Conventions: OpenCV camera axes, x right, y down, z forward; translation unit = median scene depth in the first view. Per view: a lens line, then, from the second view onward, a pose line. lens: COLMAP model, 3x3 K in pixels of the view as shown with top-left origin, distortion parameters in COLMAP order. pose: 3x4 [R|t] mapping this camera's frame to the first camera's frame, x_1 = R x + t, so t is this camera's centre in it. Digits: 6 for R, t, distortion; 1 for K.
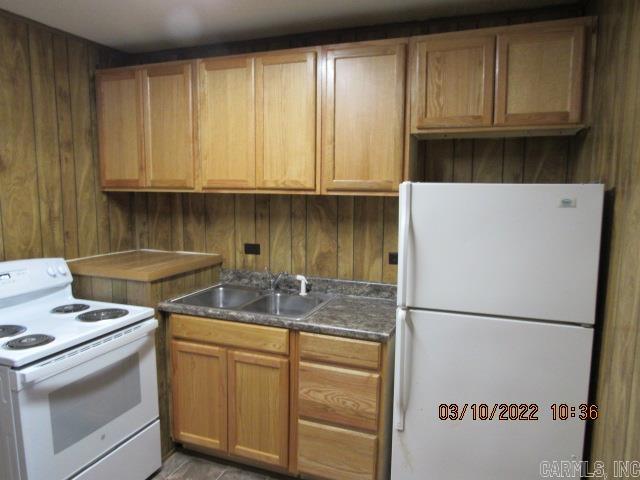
lens RADIAL K [[459.0, 0, 321.6], [0, 459.0, 236.3], [0, 0, 1]] dist [-0.035499, 0.023573]
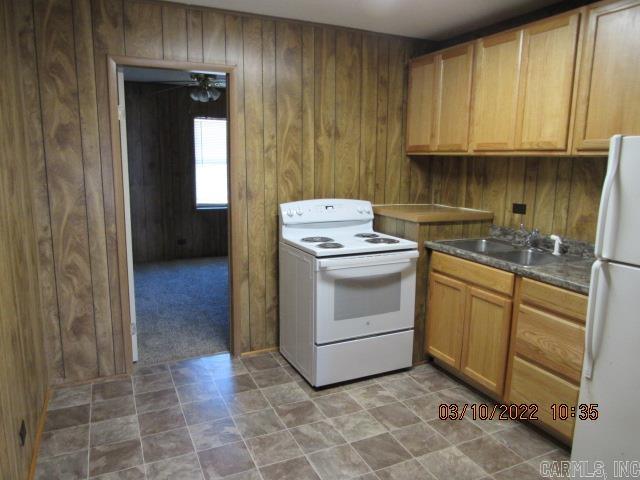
lens RADIAL K [[459.0, 0, 321.6], [0, 459.0, 236.3], [0, 0, 1]] dist [-0.035499, 0.023573]
pose [[0.722274, 0.118590, -0.681364, 0.297995], [-0.089650, 0.992931, 0.077786, 0.059132], [0.685772, 0.004901, 0.727800, -0.122097]]
